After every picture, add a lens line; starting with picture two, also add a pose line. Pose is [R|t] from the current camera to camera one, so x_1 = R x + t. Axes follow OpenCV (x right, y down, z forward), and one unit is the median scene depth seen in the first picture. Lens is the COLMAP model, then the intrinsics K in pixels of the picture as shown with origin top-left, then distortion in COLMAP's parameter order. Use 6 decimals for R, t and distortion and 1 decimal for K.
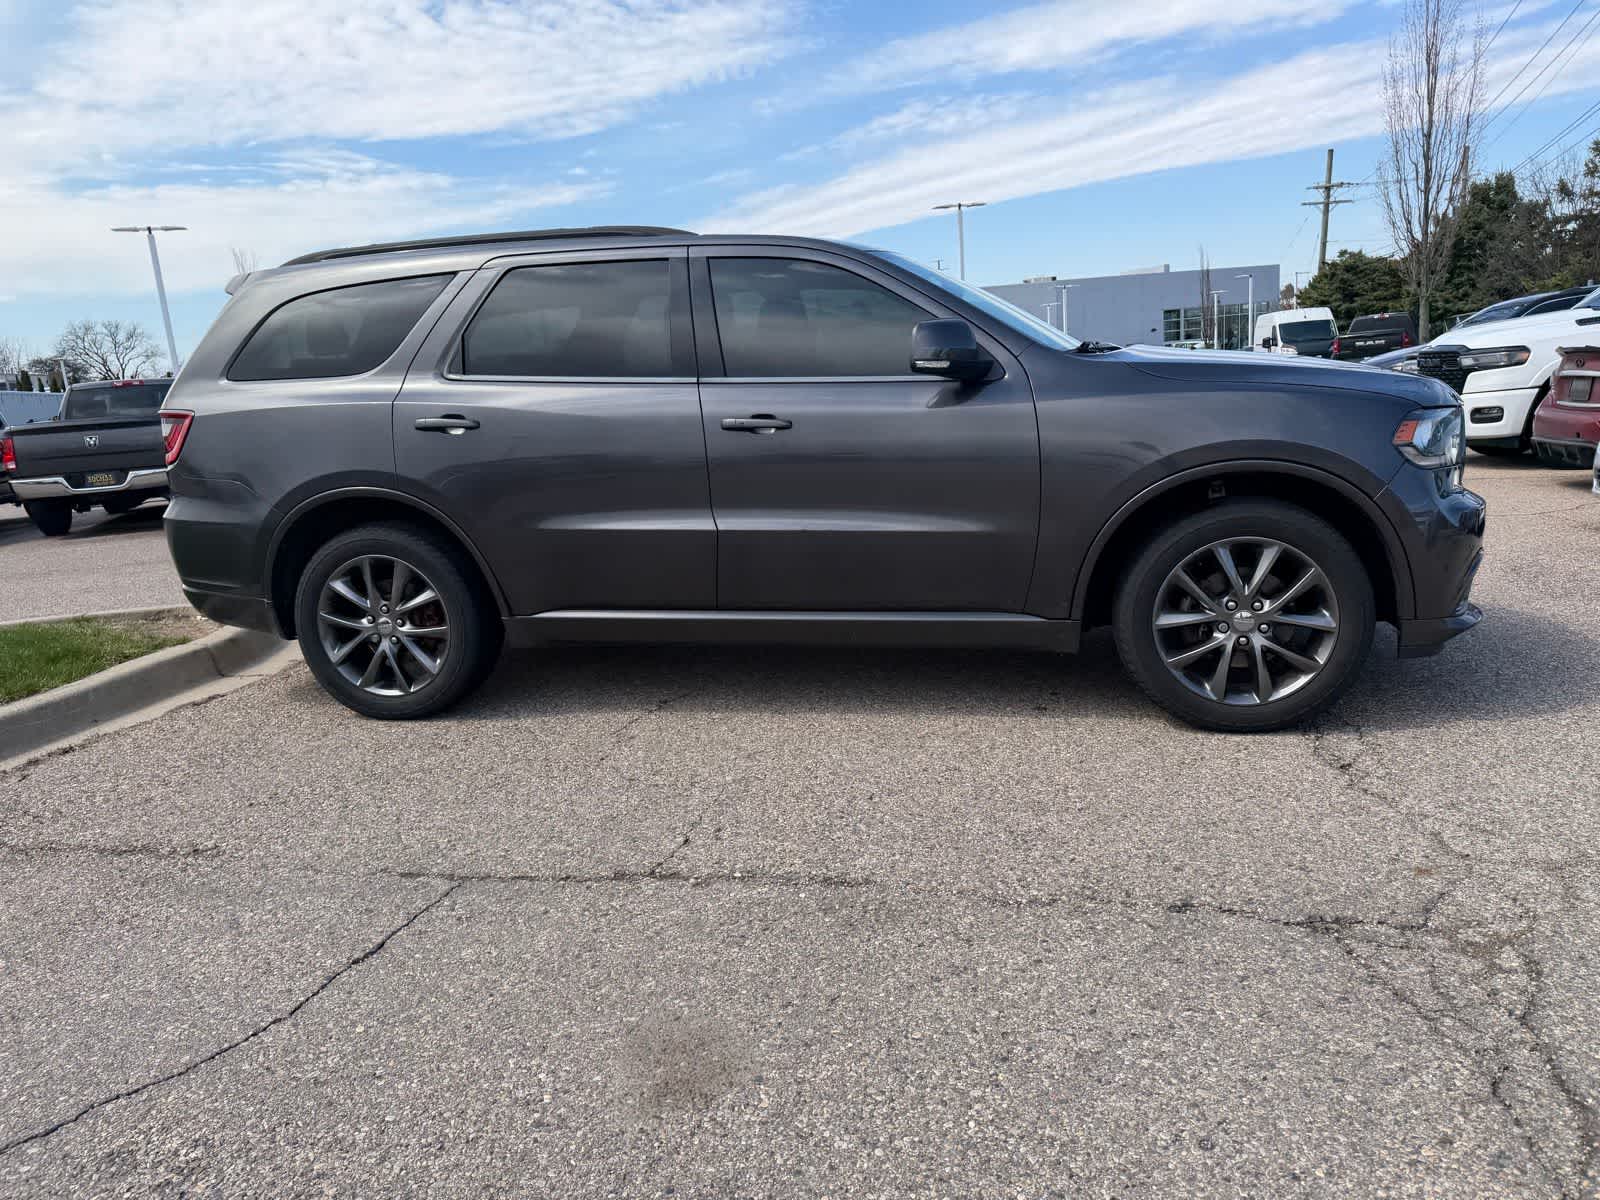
lens RADIAL K [[1128.1, 0, 817.8], [0, 1128.1, 664.3], [0, 0, 1]] dist [0.021812, -0.028101]
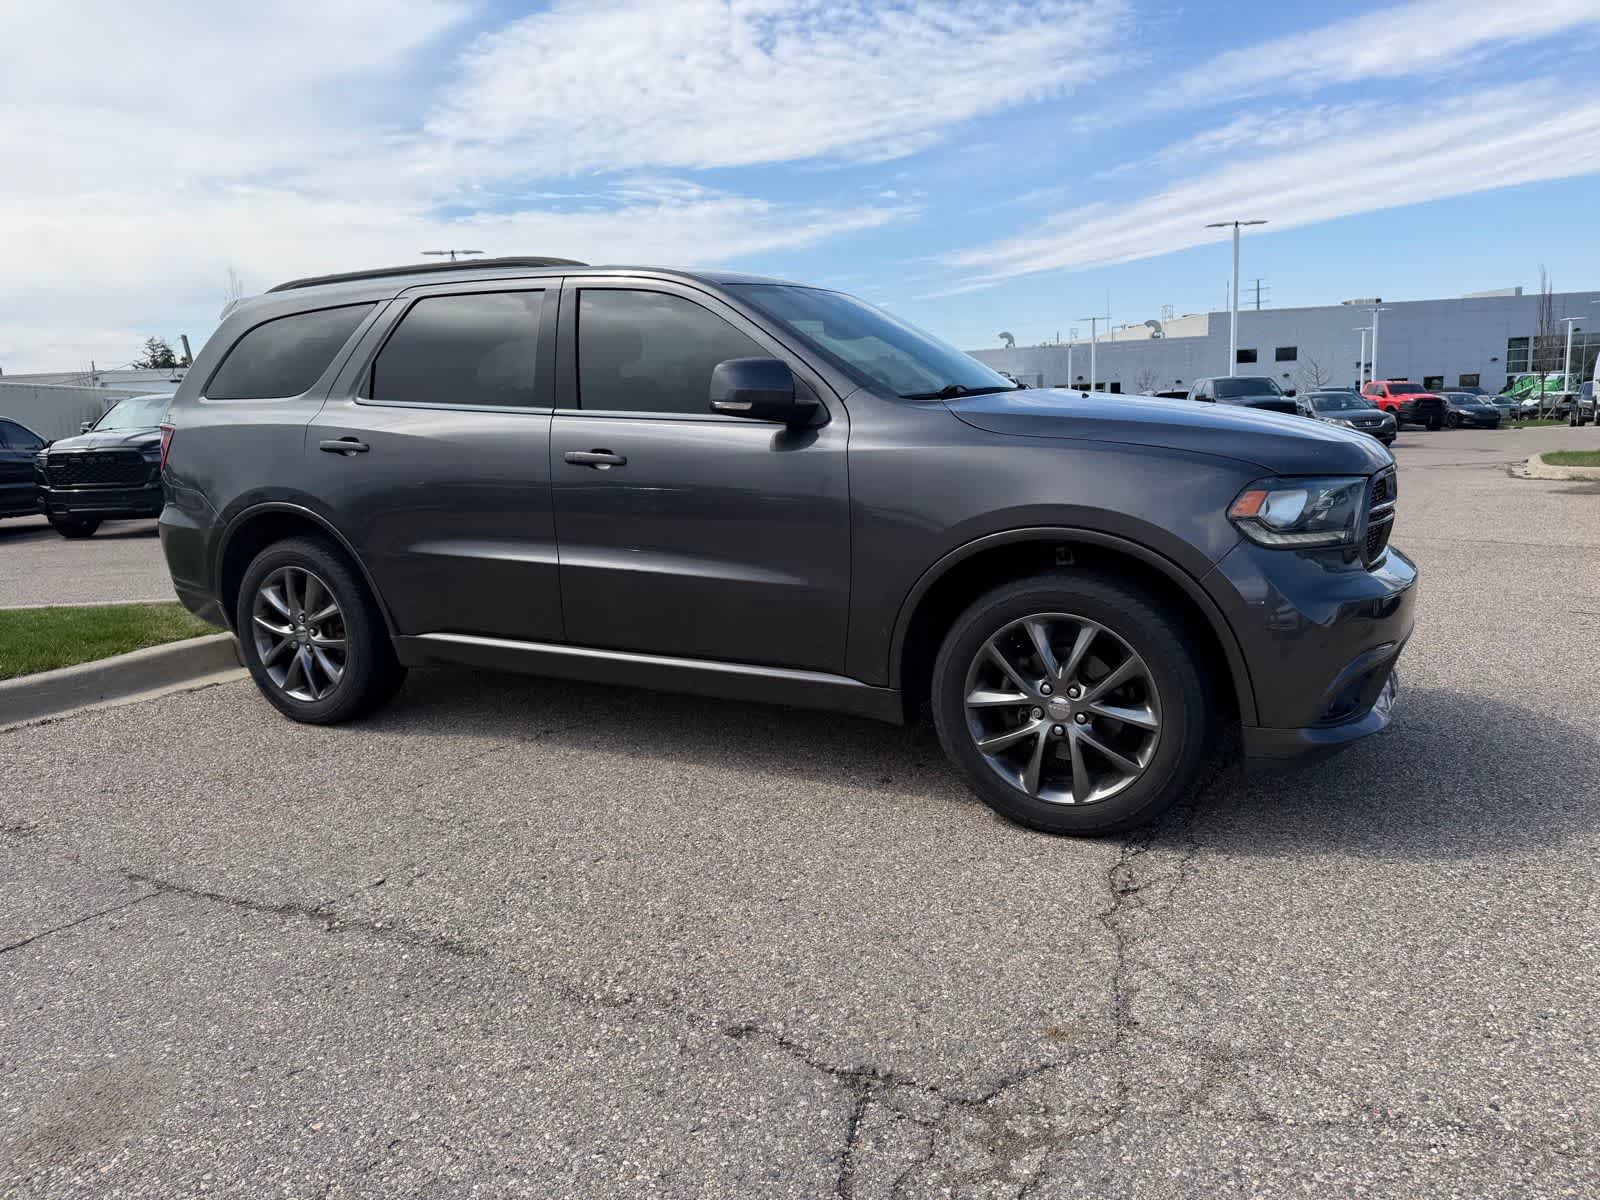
lens RADIAL K [[1128.1, 0, 802.4], [0, 1128.1, 672.8], [0, 0, 1]] dist [0.021812, -0.028101]
pose [[0.965495, 0.087349, -0.245336, 0.332183], [-0.089673, 0.995970, 0.001706, -0.041268], [0.244497, 0.020352, 0.969437, 0.088586]]
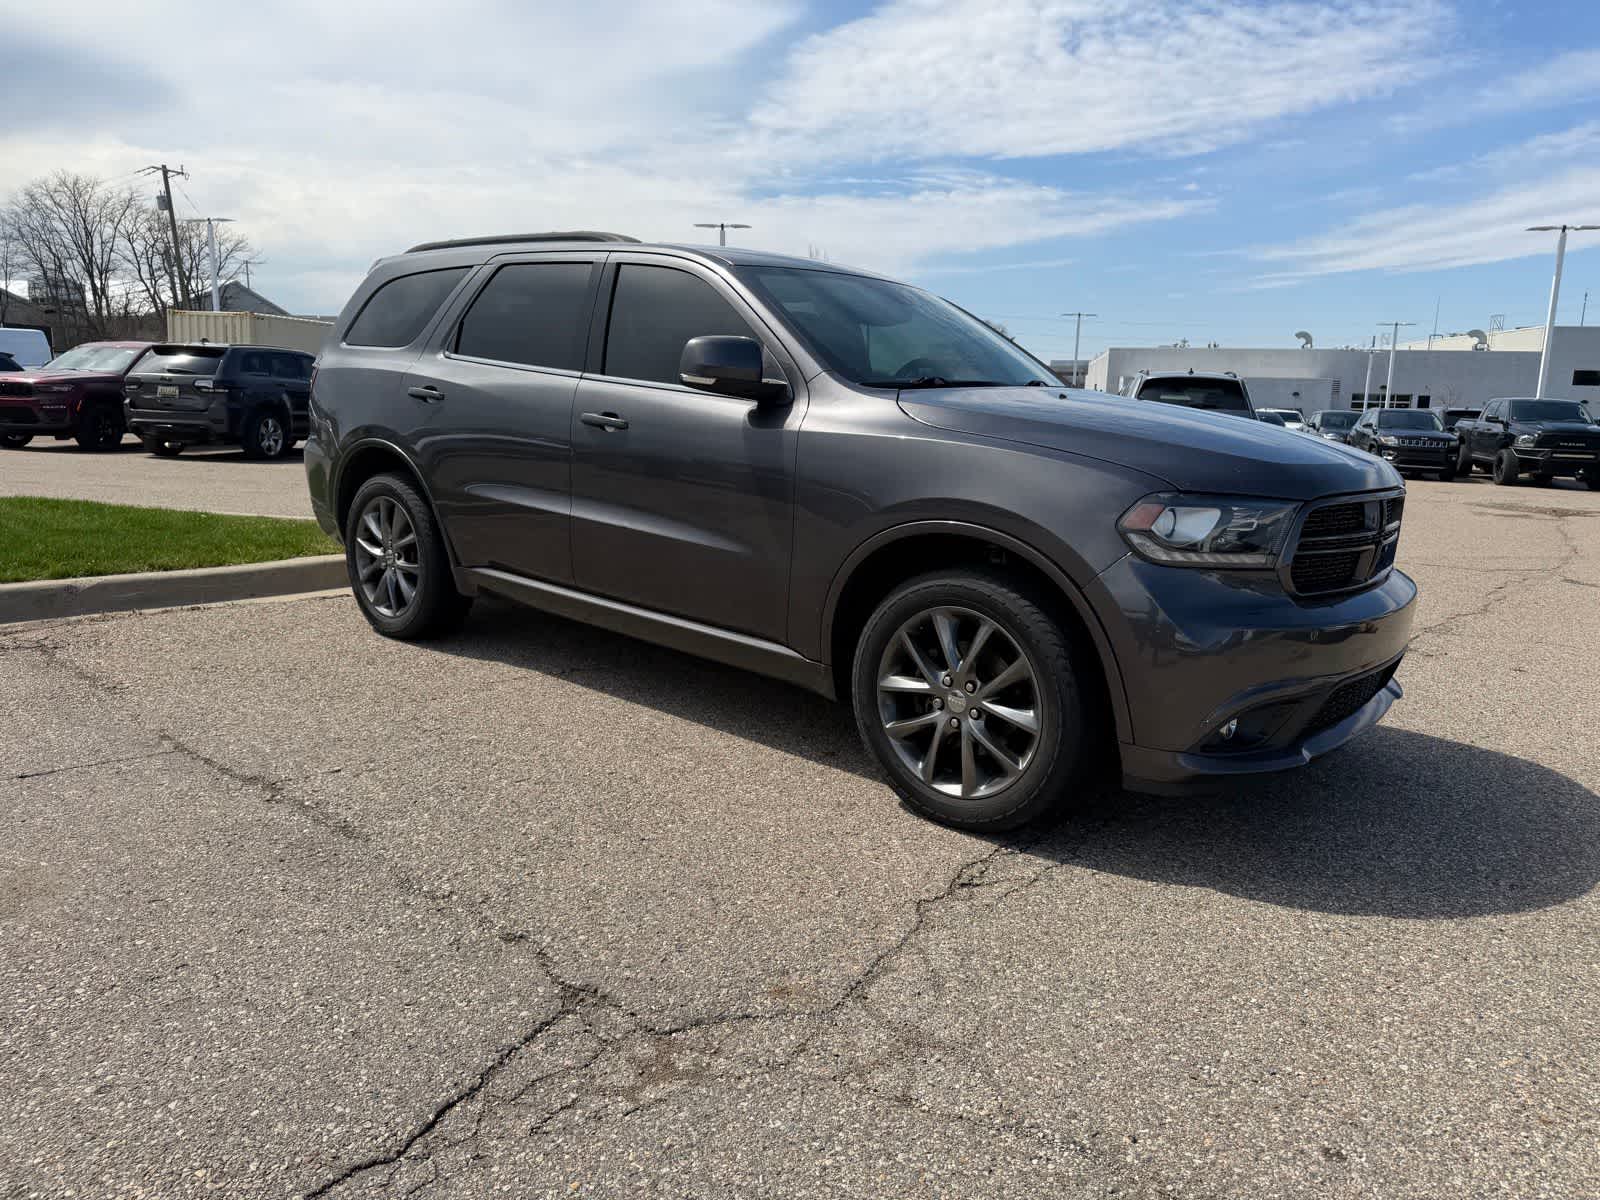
lens RADIAL K [[1128.1, 0, 794.4], [0, 1128.1, 599.2], [0, 0, 1]] dist [0.021812, -0.028101]
pose [[0.871189, 0.181829, -0.456035, 0.548601], [-0.209529, 0.977747, -0.010430, -0.067029], [0.443991, 0.104639, 0.889901, 0.123641]]
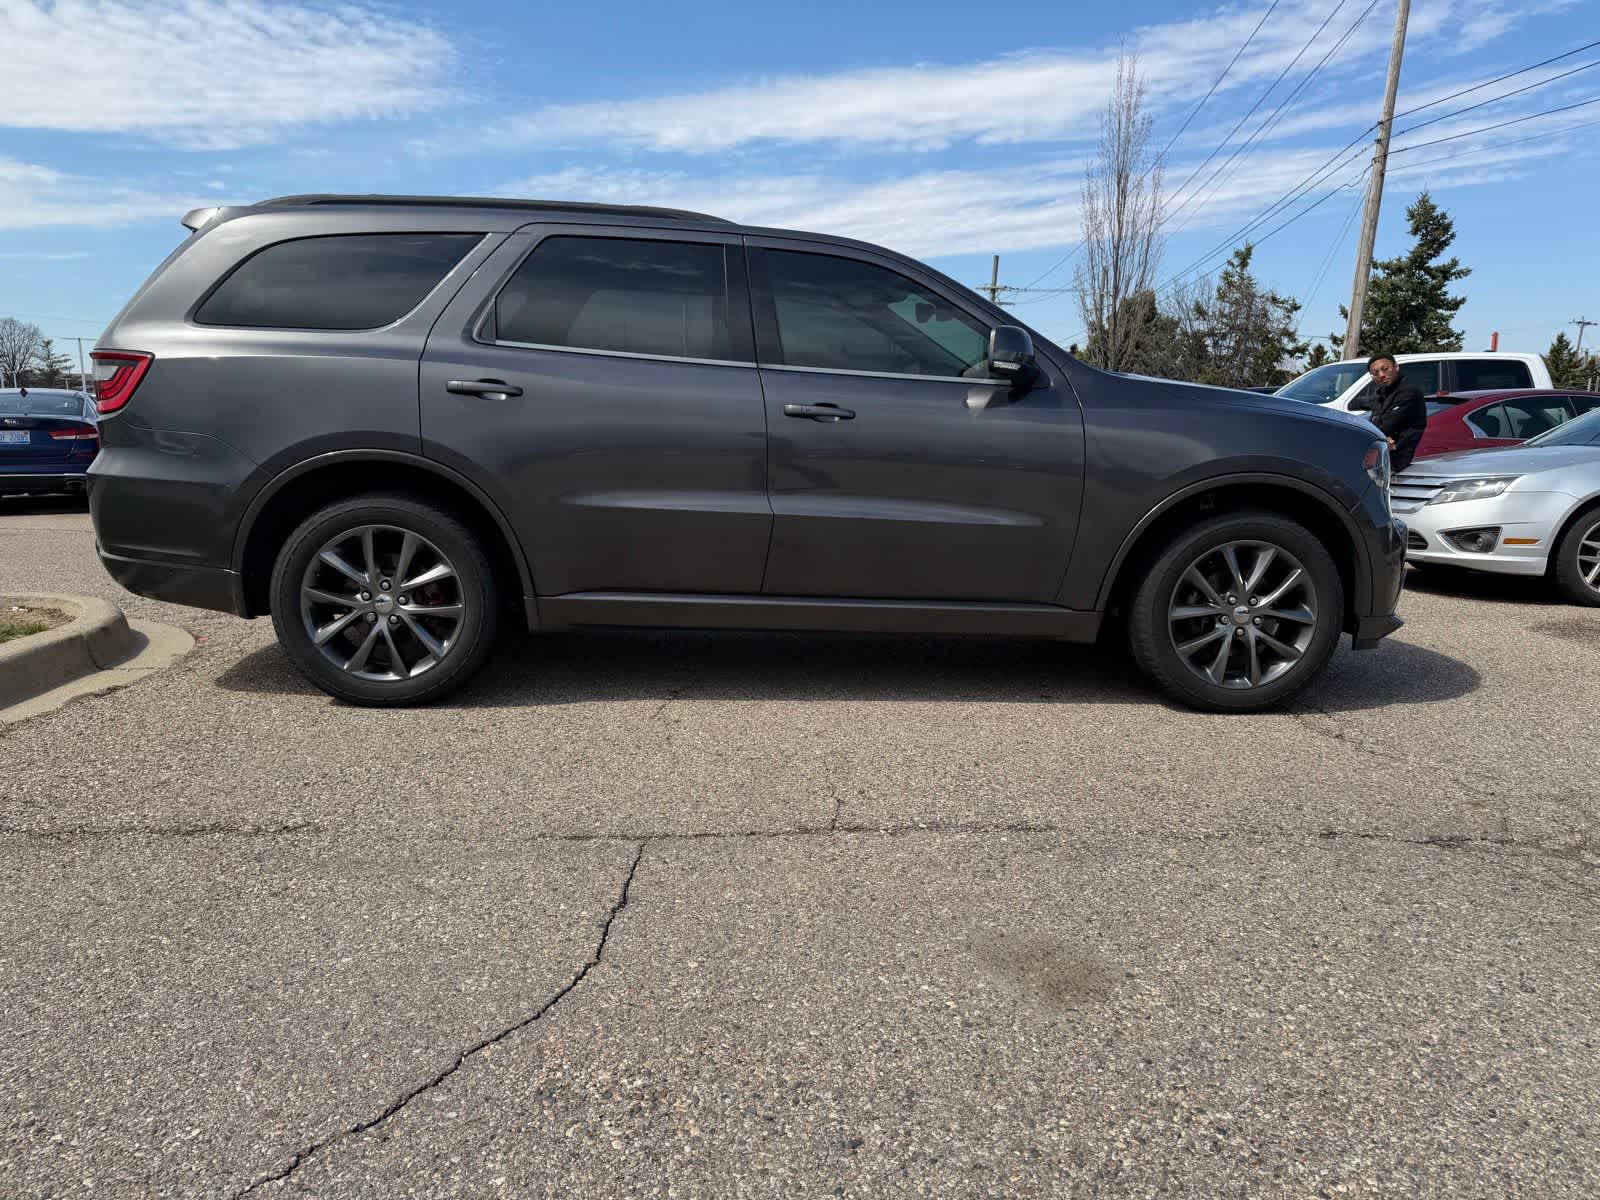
lens RADIAL K [[1128.1, 0, 798.7], [0, 1128.1, 640.0], [0, 0, 1]] dist [0.021812, -0.028101]
pose [[0.959339, 0.024395, 0.281200, -0.315805], [-0.004347, 0.997417, -0.071696, 0.060446], [-0.282223, 0.067558, 0.956967, 0.024831]]
